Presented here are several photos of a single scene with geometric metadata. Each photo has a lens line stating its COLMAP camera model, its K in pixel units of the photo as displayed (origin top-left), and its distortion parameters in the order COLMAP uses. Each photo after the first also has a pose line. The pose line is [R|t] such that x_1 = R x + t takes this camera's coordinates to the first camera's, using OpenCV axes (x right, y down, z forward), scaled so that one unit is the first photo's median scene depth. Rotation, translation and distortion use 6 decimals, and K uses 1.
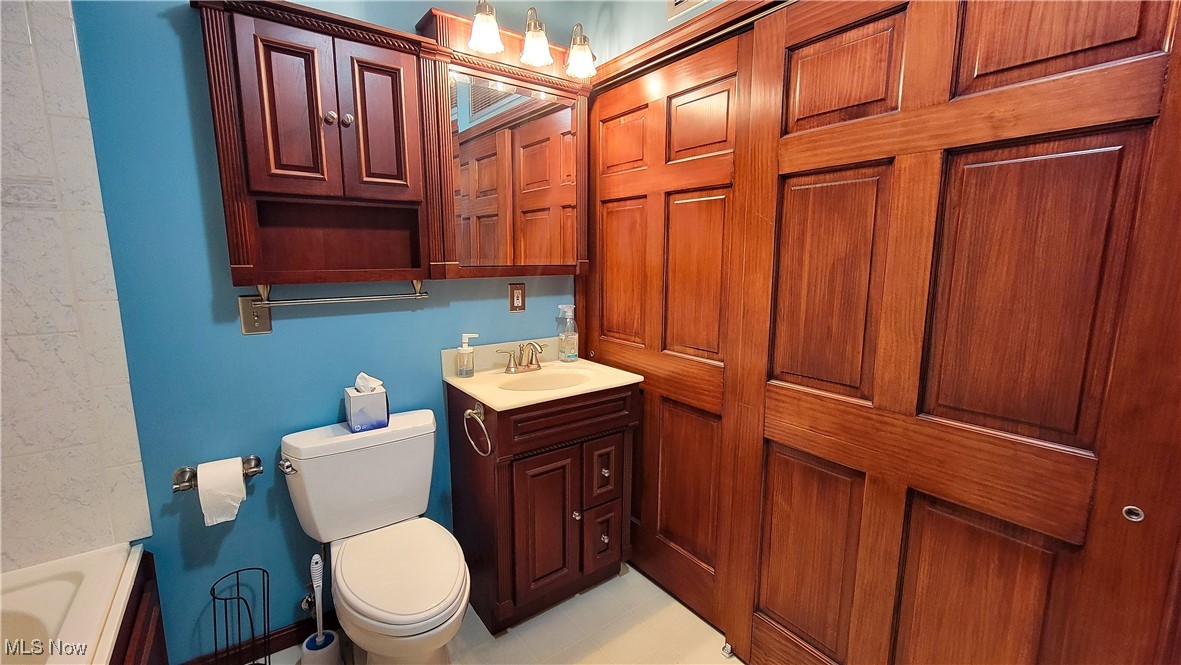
lens RADIAL K [[487.4, 0, 590.5], [0, 487.4, 332.5], [0, 0, 1]] dist [0.001894, 0.000064]
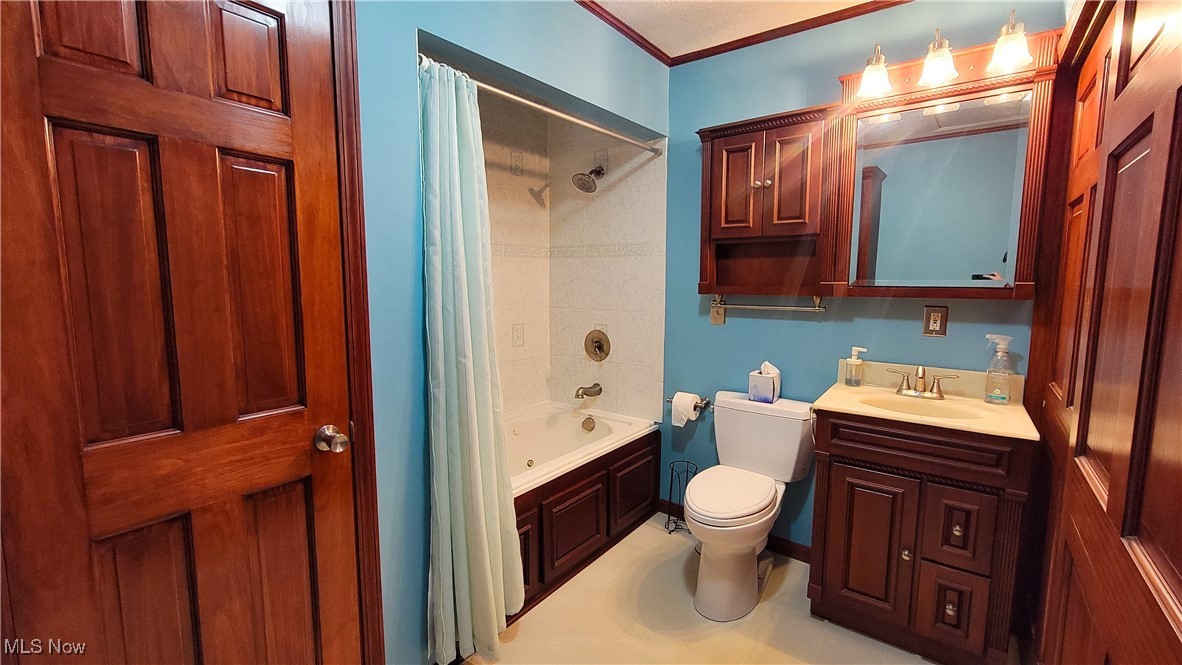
lens RADIAL K [[487.9, 0, 591.0], [0, 487.9, 332.5], [0, 0, 1]] dist [0.001894, 0.000064]
pose [[0.273947, 0.105312, -0.955962, 0.641579], [-0.153616, 0.986017, 0.064602, -0.009202], [0.949397, 0.129153, 0.286294, 0.110937]]
